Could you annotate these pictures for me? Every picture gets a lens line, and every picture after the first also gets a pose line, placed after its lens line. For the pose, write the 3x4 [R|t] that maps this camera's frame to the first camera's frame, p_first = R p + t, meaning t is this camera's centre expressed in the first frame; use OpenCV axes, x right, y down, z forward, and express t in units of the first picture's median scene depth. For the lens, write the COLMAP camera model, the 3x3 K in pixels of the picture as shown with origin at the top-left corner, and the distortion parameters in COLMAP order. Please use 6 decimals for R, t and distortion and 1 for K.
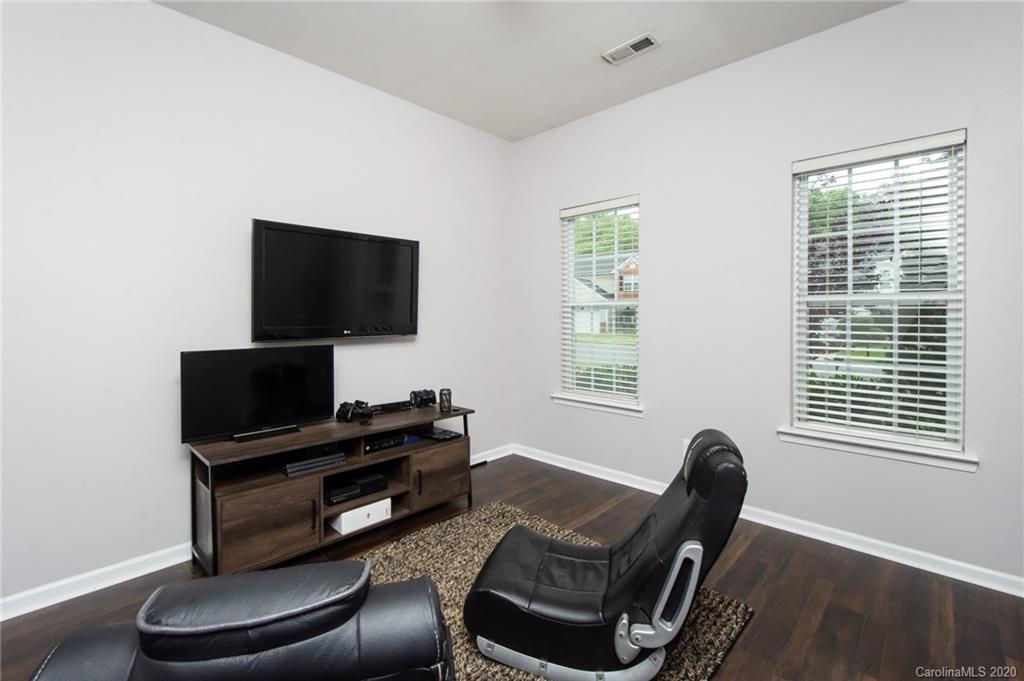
lens RADIAL K [[454.9, 0, 512.7], [0, 454.9, 328.3], [0, 0, 1]] dist [-0.001026, -0.000230]
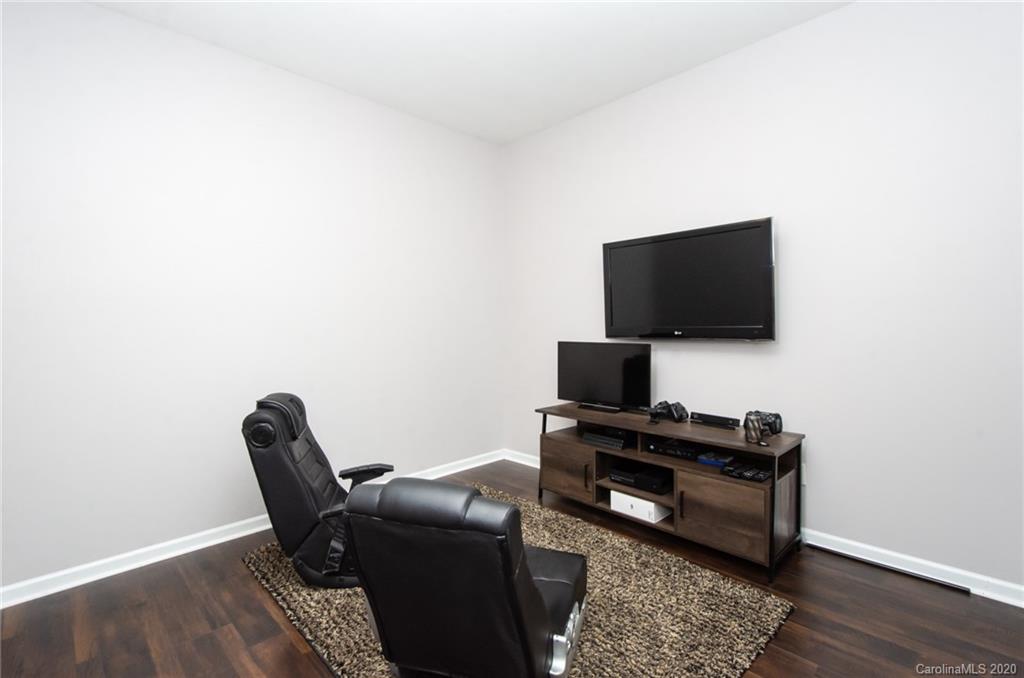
lens RADIAL K [[458.6, 0, 494.9], [0, 458.6, 349.7], [0, 0, 1]] dist [0.004107, 0.000245]
pose [[-0.041379, 0.069561, -0.996719, 0.694866], [-0.017592, 0.997368, 0.070337, -0.020192], [0.998989, 0.020445, -0.040046, 0.678675]]
